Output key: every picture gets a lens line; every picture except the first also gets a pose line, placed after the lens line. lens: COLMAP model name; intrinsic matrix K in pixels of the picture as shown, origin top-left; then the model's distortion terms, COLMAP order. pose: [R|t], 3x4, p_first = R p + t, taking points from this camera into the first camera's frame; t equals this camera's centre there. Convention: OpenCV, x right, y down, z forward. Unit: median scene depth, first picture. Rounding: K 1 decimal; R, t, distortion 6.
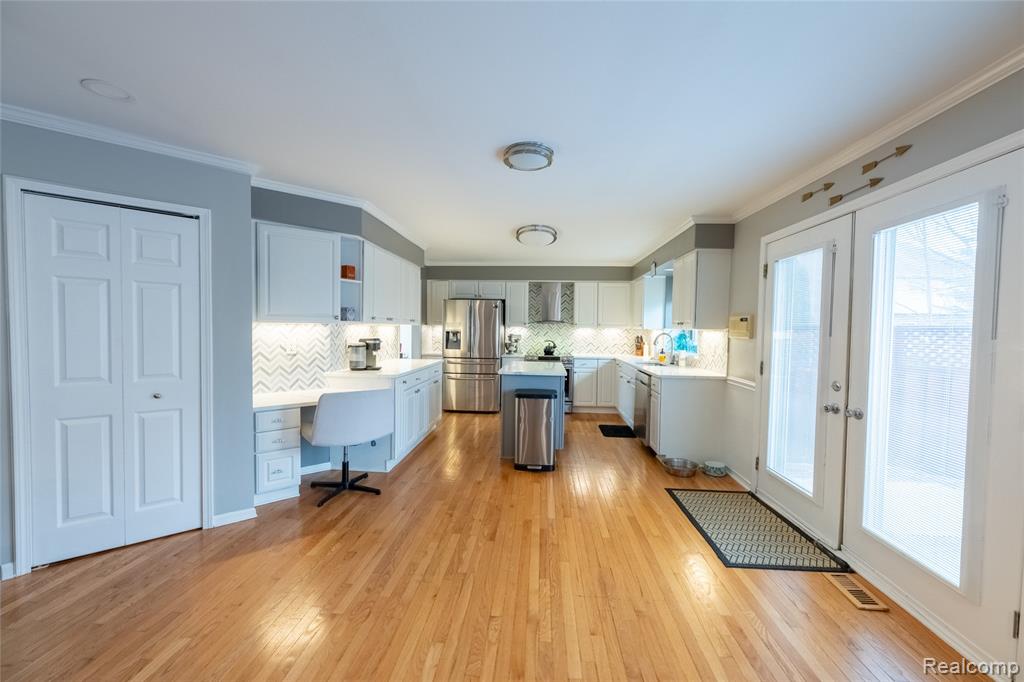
lens RADIAL K [[413.0, 0, 515.2], [0, 413.0, 342.0], [0, 0, 1]] dist [0.001967, 0.000021]
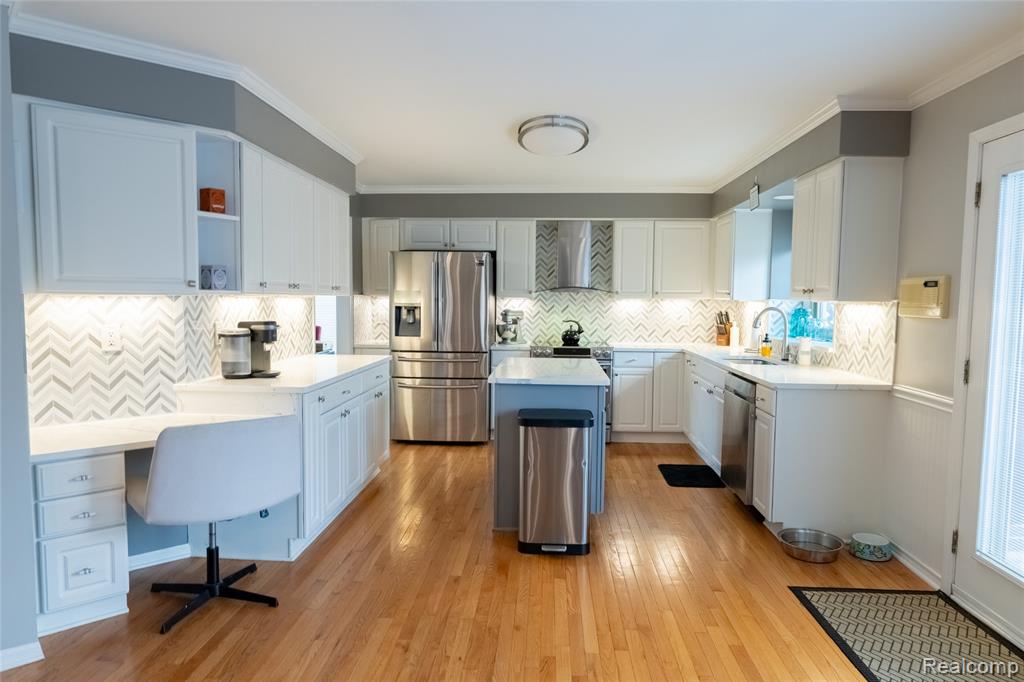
lens RADIAL K [[650.1, 0, 510.0], [0, 650.1, 340.9], [0, 0, 1]] dist [-0.005480, -0.000607]
pose [[0.999972, -0.005721, 0.004801, -0.015911], [0.005563, 0.999462, 0.032317, -0.008405], [-0.004984, -0.032289, 0.999466, 0.122240]]
